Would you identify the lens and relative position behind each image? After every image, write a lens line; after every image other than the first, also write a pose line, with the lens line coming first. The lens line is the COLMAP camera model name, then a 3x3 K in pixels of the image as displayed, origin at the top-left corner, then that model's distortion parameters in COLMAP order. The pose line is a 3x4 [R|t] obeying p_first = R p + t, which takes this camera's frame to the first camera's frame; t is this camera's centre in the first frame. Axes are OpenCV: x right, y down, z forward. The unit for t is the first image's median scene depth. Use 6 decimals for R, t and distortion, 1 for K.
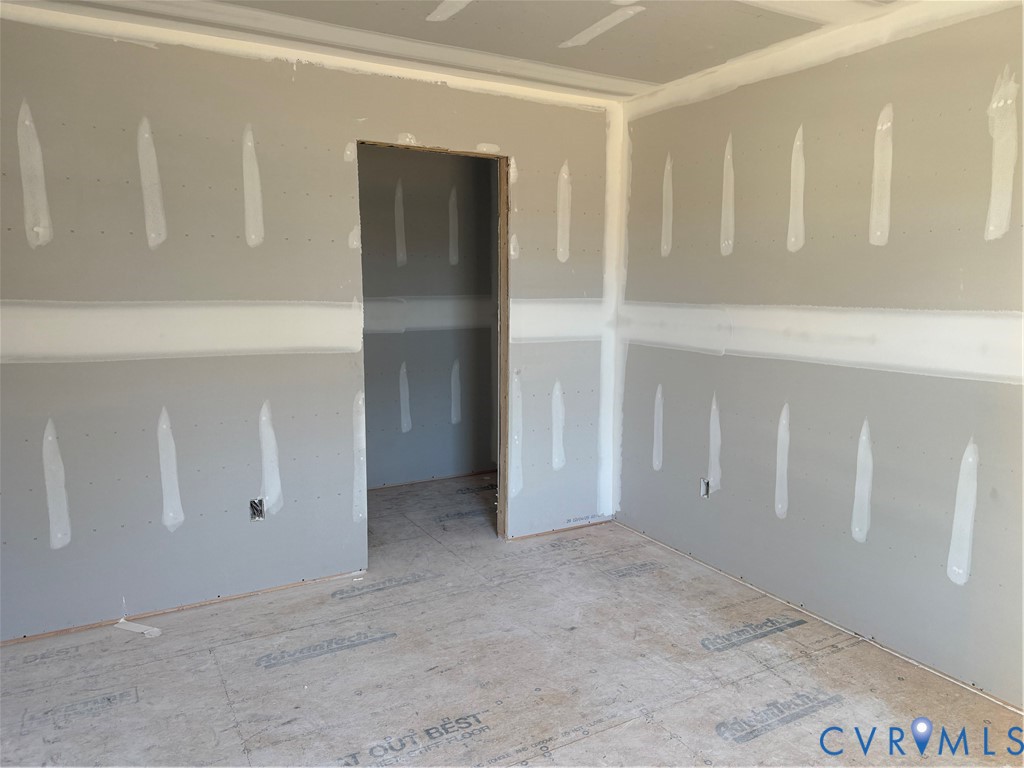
lens RADIAL K [[724.1, 0, 505.9], [0, 724.1, 381.1], [0, 0, 1]] dist [0.042621, -0.046035]
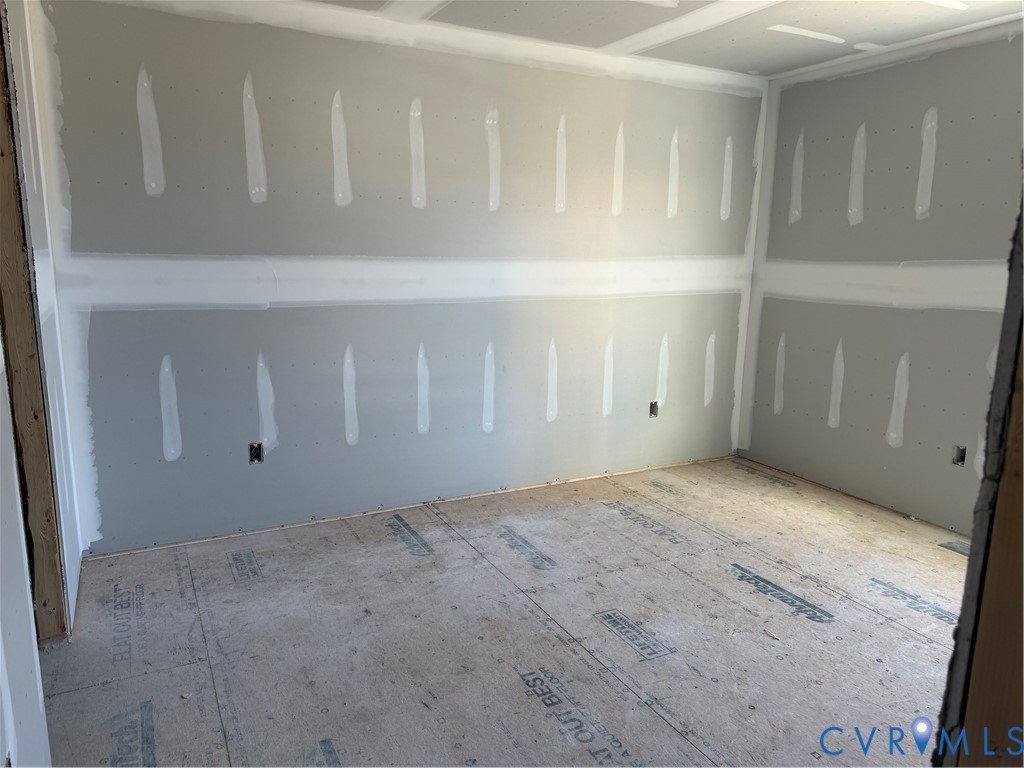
lens RADIAL K [[724.1, 0, 514.3], [0, 724.1, 385.6], [0, 0, 1]] dist [0.042621, -0.046035]
pose [[0.017825, -0.194993, 0.980643, -0.745425], [0.116979, 0.974469, 0.191639, -0.094000], [-0.992974, 0.111298, 0.040180, 0.732891]]
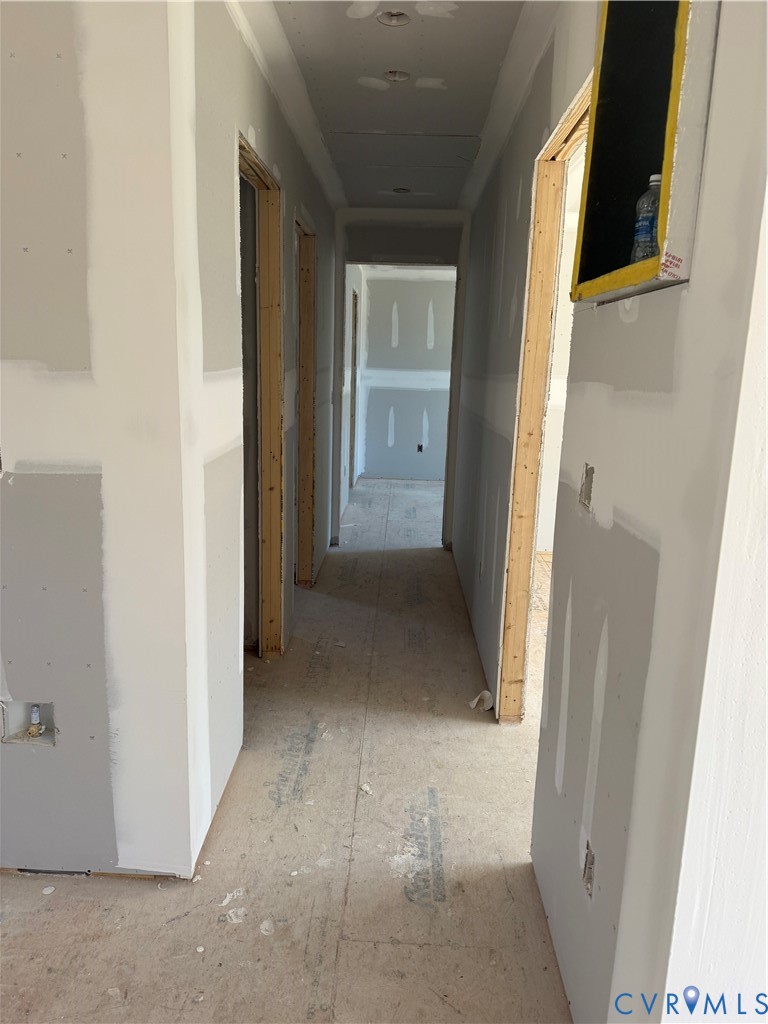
lens RADIAL K [[724.1, 0, 381.2], [0, 724.1, 517.9], [0, 0, 1]] dist [0.042621, -0.046035]
pose [[0.509335, -0.179487, 0.841643, -2.162150], [0.087695, 0.983742, 0.156720, -0.013691], [-0.856088, -0.006015, 0.516795, -0.138850]]
